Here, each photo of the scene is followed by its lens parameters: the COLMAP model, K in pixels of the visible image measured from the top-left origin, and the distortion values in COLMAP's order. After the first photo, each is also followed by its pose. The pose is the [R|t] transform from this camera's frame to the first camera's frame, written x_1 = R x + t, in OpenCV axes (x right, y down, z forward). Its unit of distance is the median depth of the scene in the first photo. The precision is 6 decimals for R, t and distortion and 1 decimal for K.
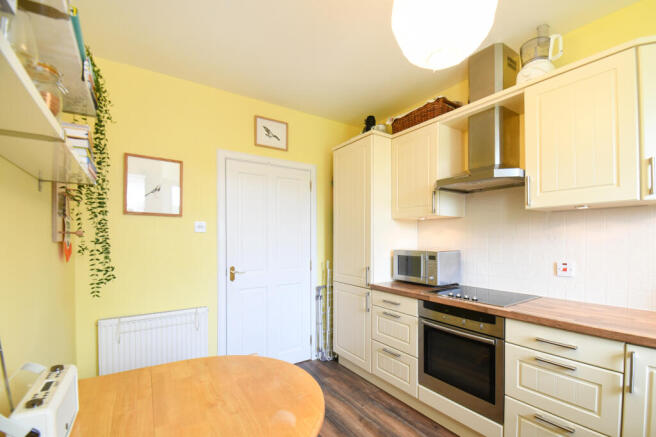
lens RADIAL K [[297.9, 0, 344.9], [0, 297.9, 239.5], [0, 0, 1]] dist [-0.000010, -0.000339]
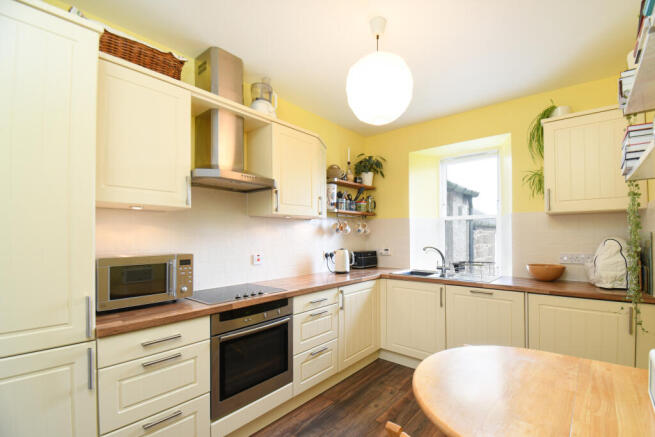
lens RADIAL K [[297.4, 0, 350.6], [0, 297.4, 232.9], [0, 0, 1]] dist [-0.000010, -0.000339]
pose [[-0.287548, 0.012360, 0.957686, -0.607450], [0.013391, 0.999871, -0.008884, -0.002314], [-0.957673, 0.010270, -0.287677, 0.870239]]
